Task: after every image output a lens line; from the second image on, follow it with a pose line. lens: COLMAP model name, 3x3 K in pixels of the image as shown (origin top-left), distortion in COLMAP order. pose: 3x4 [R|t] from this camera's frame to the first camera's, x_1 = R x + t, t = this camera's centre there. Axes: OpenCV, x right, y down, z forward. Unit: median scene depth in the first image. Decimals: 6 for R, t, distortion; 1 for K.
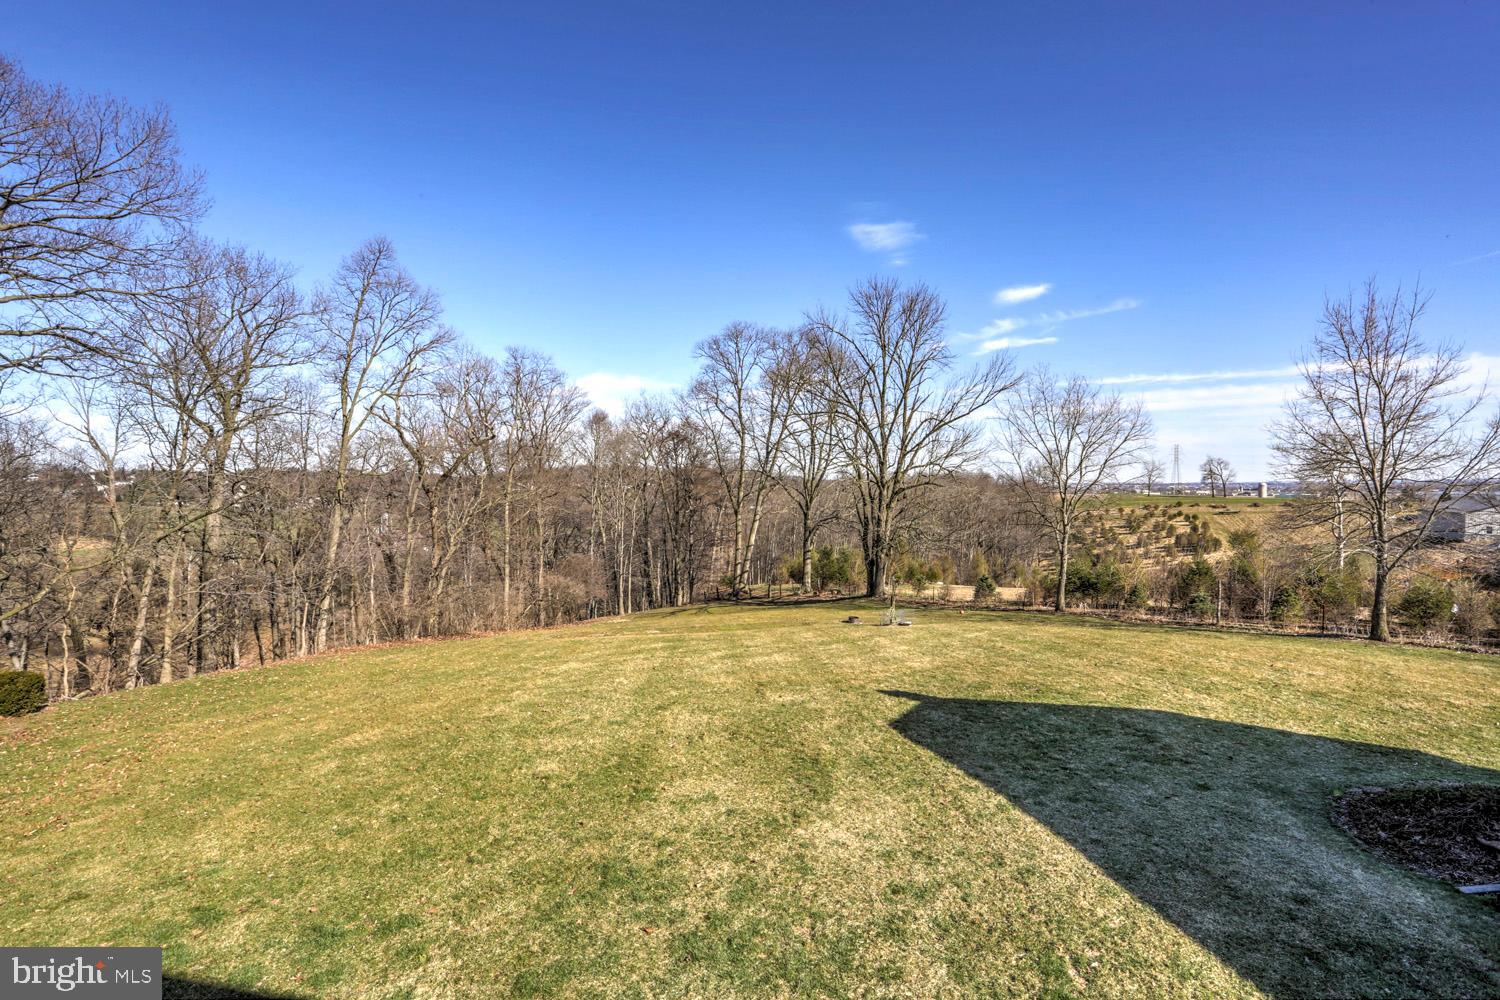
lens RADIAL K [[724.6, 0, 743.4], [0, 724.6, 496.9], [0, 0, 1]] dist [-0.065413, 0.024867]
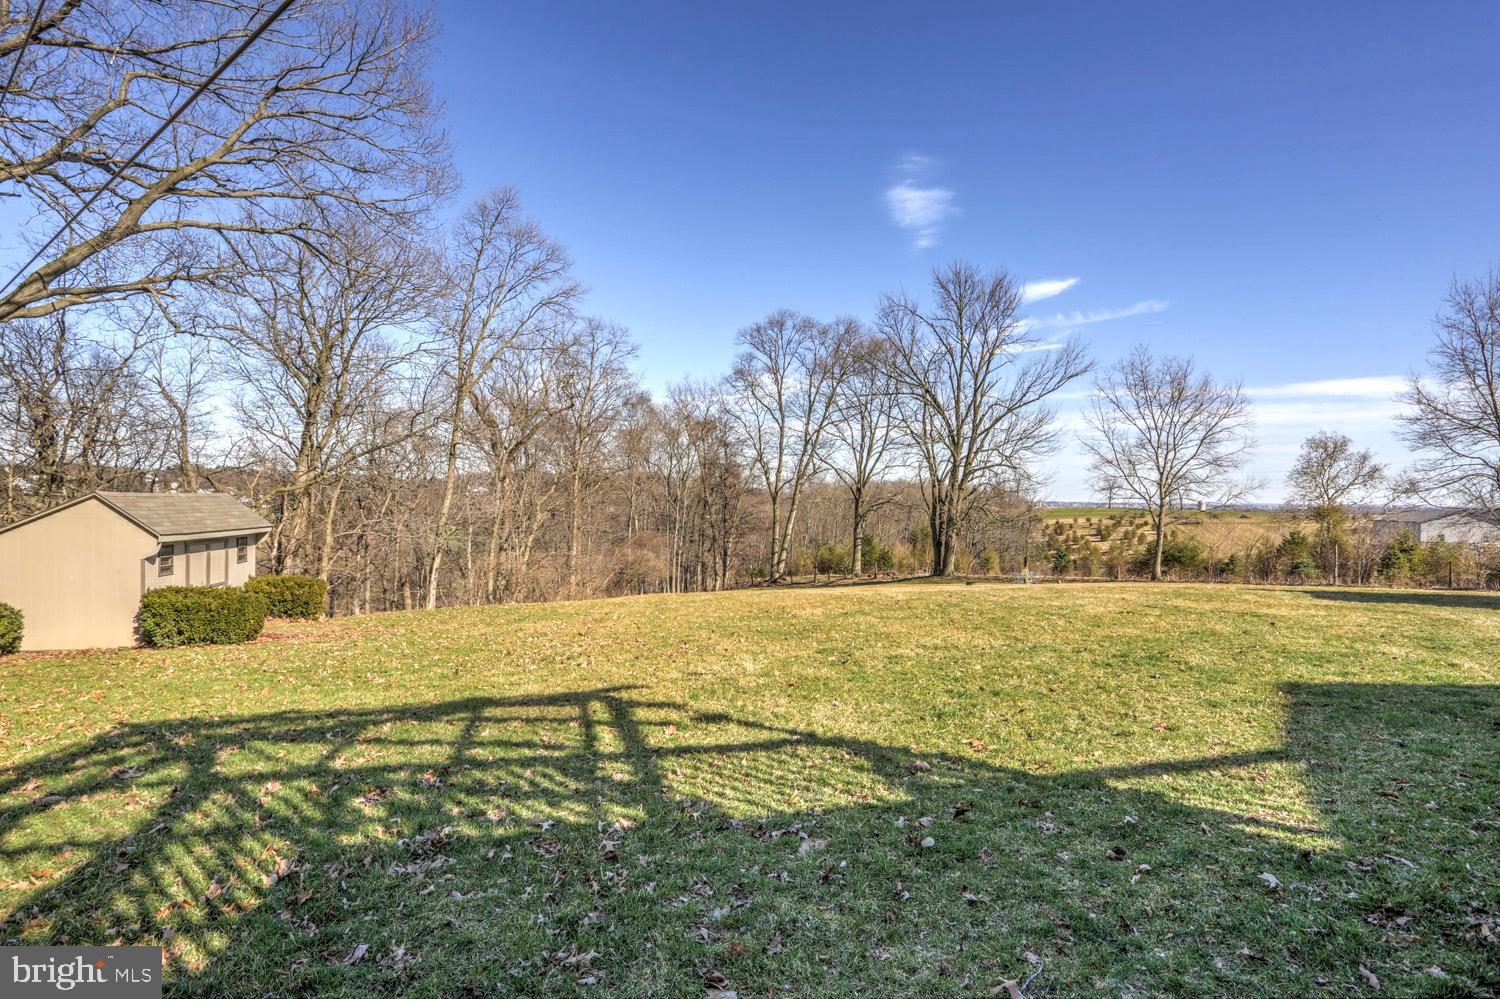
lens RADIAL K [[724.6, 0, 743.4], [0, 724.6, 496.4], [0, 0, 1]] dist [-0.065413, 0.024867]
pose [[0.997101, 0.021992, 0.072846, -0.128200], [-0.020776, 0.999633, -0.017413, 0.036097], [-0.073203, 0.015849, 0.997191, 0.003969]]
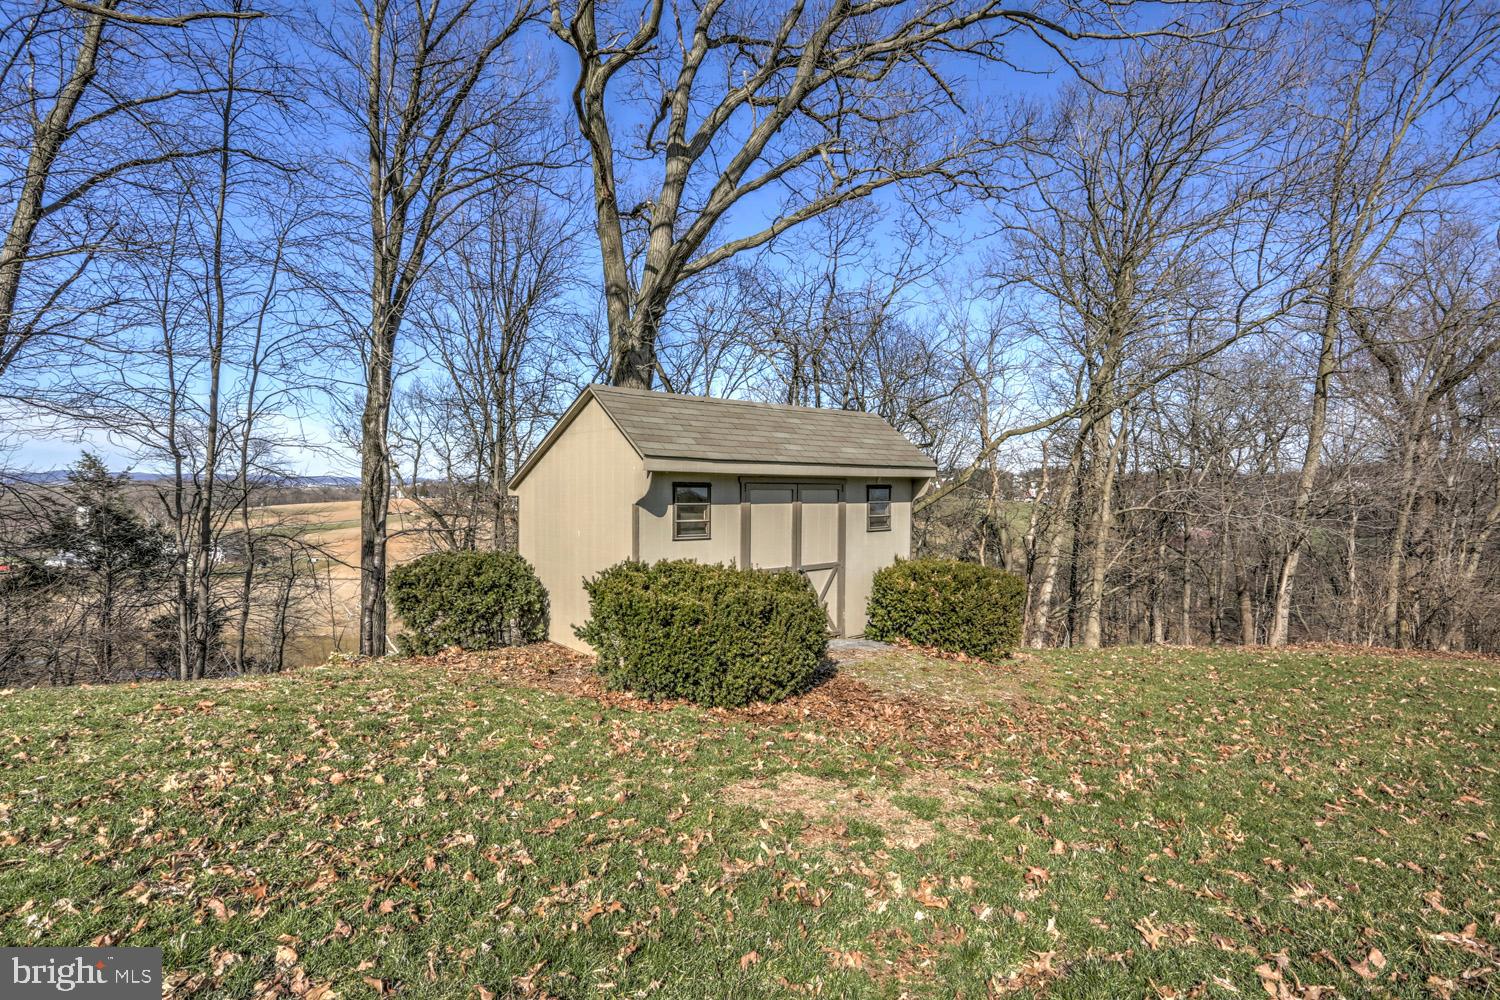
lens RADIAL K [[735.5, 0, 749.3], [0, 735.5, 495.7], [0, 0, 1]] dist [-0.060504, 0.027573]
pose [[0.556495, 0.021547, -0.830571, -0.174655], [-0.023059, 0.999679, 0.010484, 0.048870], [0.830531, 0.013318, 0.556813, 0.142856]]
